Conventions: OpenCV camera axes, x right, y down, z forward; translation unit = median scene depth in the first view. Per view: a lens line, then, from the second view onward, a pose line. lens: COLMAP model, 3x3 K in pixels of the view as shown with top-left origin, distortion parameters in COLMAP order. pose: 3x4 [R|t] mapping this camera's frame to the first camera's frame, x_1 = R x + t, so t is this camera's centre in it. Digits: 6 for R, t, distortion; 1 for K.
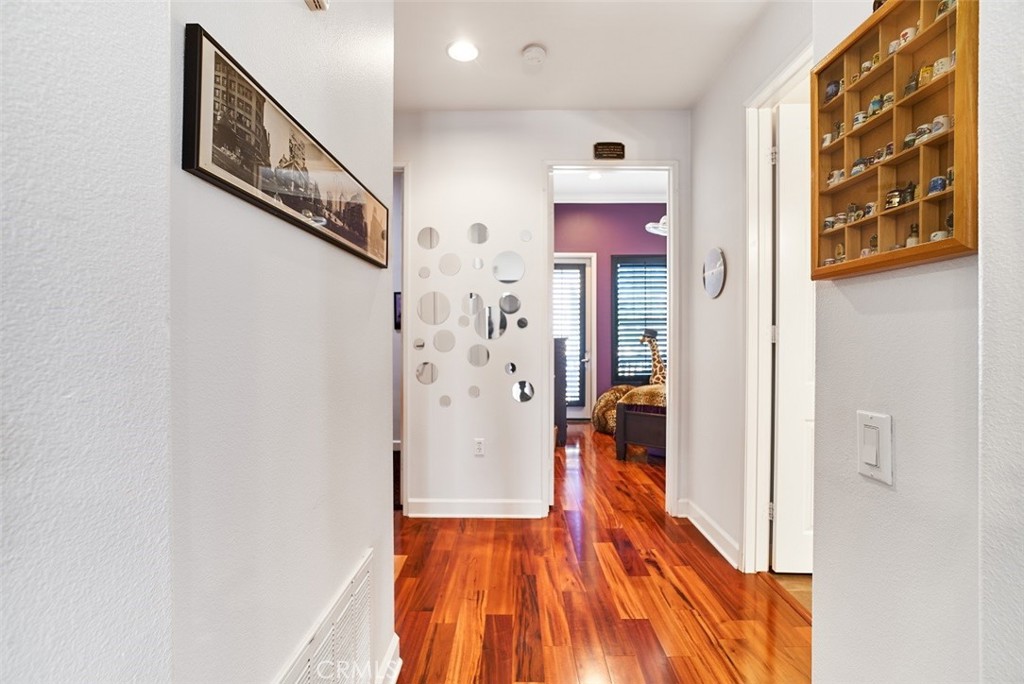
lens RADIAL K [[449.2, 0, 512.3], [0, 449.2, 342.2], [0, 0, 1]] dist [-0.017678, 0.000035]
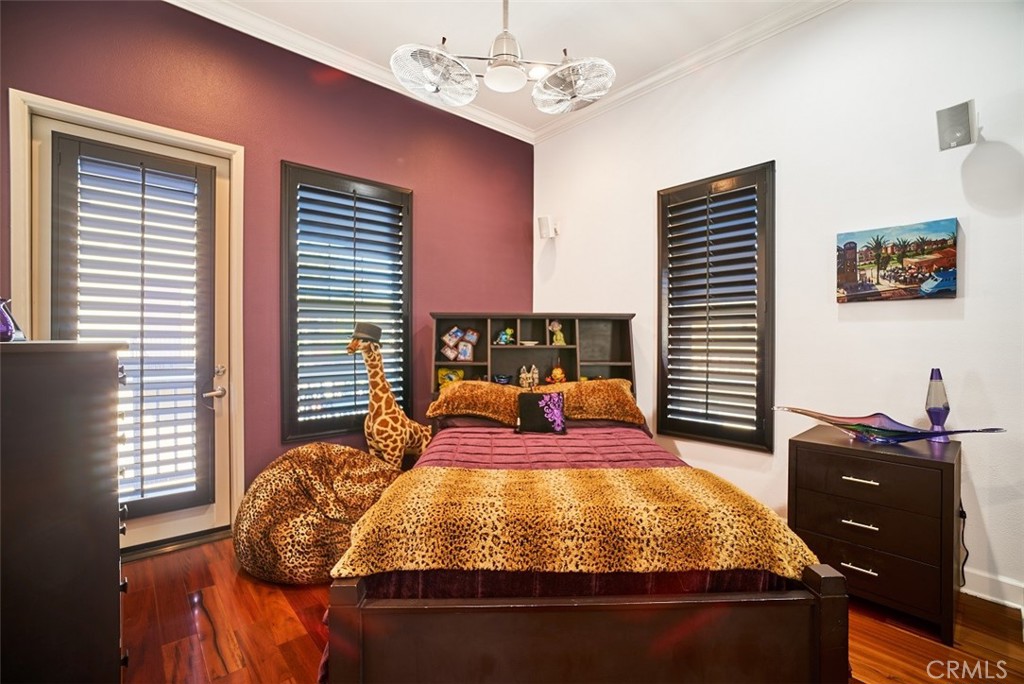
lens RADIAL K [[449.2, 0, 512.4], [0, 449.2, 344.5], [0, 0, 1]] dist [-0.017678, 0.000035]
pose [[0.745413, -0.002762, 0.666597, 0.094481], [-0.002239, 0.999975, 0.006647, -0.009595], [-0.666599, -0.006447, 0.745389, 0.510547]]
